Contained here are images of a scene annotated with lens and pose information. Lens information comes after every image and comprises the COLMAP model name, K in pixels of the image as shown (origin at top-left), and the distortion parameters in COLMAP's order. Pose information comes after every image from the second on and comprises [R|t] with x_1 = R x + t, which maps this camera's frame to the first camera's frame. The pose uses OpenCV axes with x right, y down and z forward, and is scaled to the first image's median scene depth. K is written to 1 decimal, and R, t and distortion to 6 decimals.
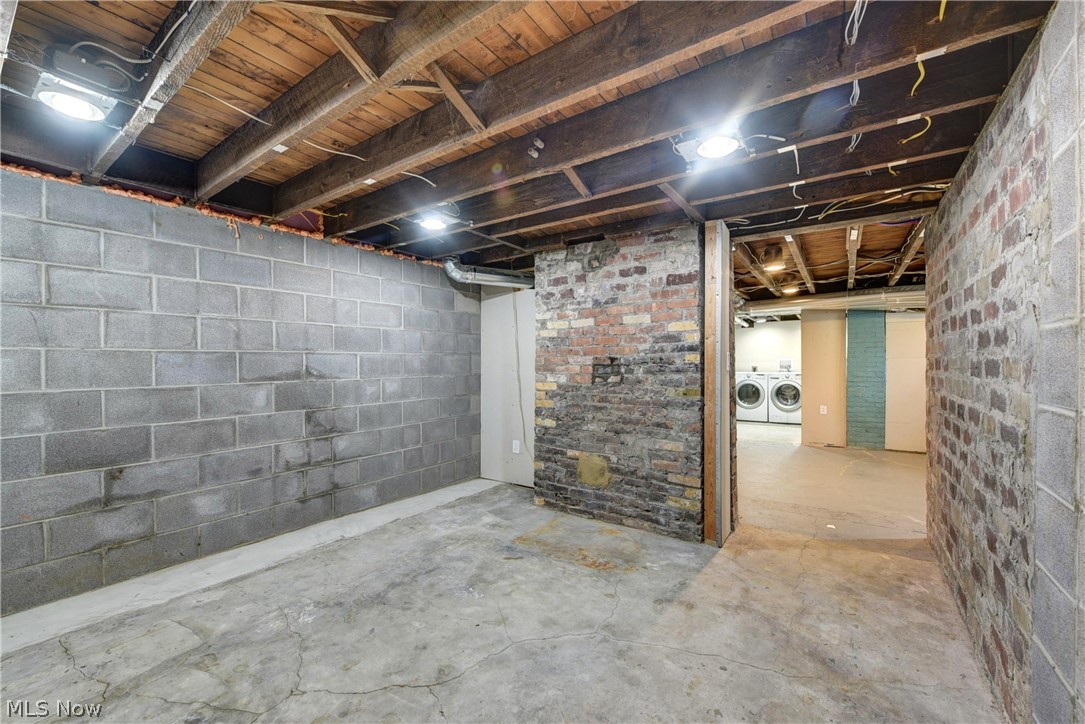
lens RADIAL K [[434.4, 0, 541.0], [0, 434.4, 363.5], [0, 0, 1]] dist [-0.009484, -0.000926]
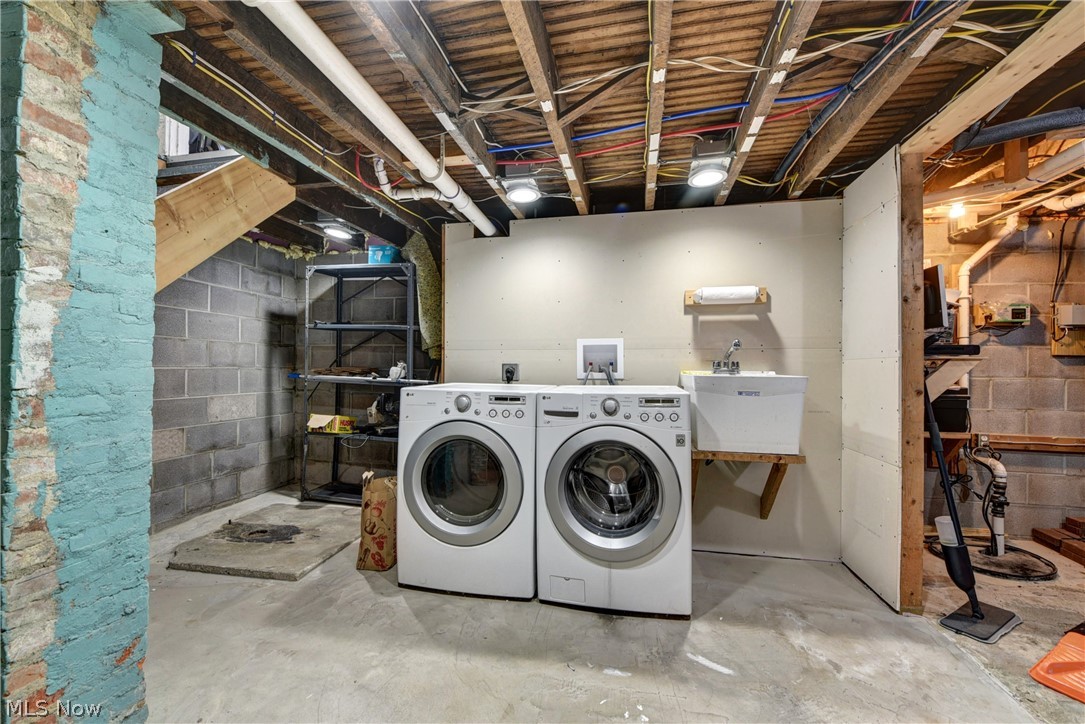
lens RADIAL K [[434.4, 0, 541.4], [0, 434.4, 364.6], [0, 0, 1]] dist [-0.009484, -0.000926]
pose [[0.925203, 0.009453, 0.379354, 0.433703], [-0.009424, 0.999954, -0.001933, 0.008123], [-0.379354, -0.001787, 0.925250, 0.776111]]
